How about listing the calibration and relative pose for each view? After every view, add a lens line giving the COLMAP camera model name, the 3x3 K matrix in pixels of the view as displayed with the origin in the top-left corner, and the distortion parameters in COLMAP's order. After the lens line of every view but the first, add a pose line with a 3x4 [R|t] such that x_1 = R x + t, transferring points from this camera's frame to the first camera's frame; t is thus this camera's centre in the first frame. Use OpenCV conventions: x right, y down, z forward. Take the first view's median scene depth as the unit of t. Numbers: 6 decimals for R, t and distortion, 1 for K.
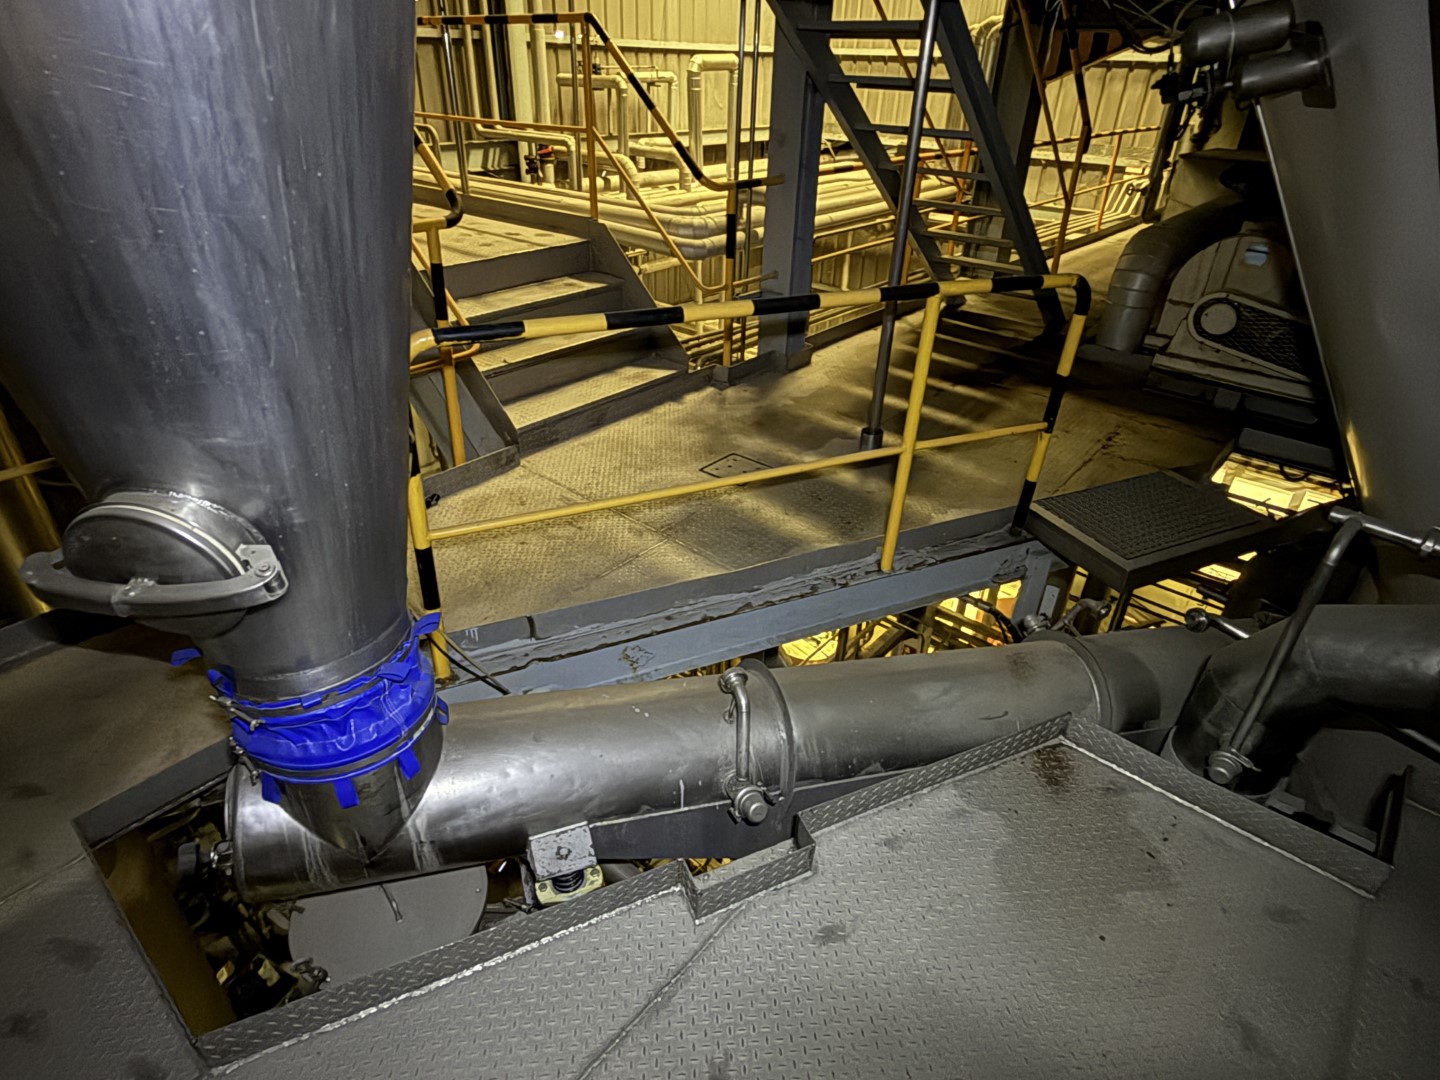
lens RADIAL K [[801.3, 0, 716.3], [0, 801.3, 538.2], [0, 0, 1]] dist [0.002990, 0.000581]
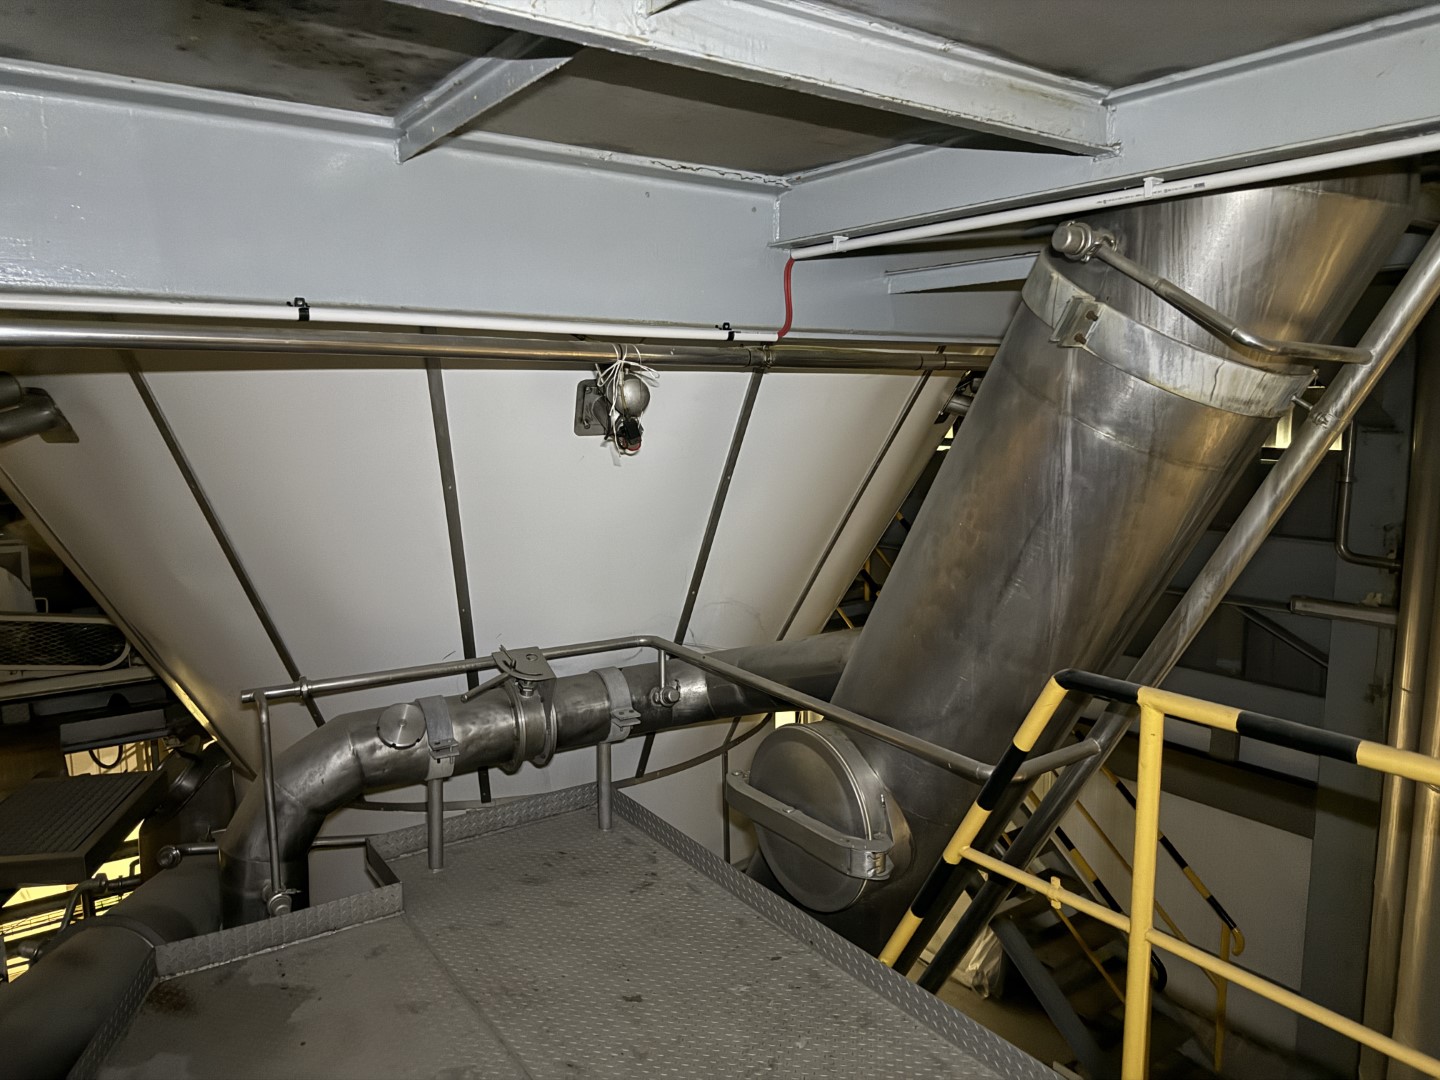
lens RADIAL K [[1023.3, 0, 719.6], [0, 1023.3, 542.7], [0, 0, 1]] dist [0.050916, -0.069484]
pose [[0.243257, -0.152680, 0.957870, -0.591503], [0.508509, 0.861019, 0.008103, 0.121444], [-0.825981, 0.485114, 0.287088, -0.267655]]
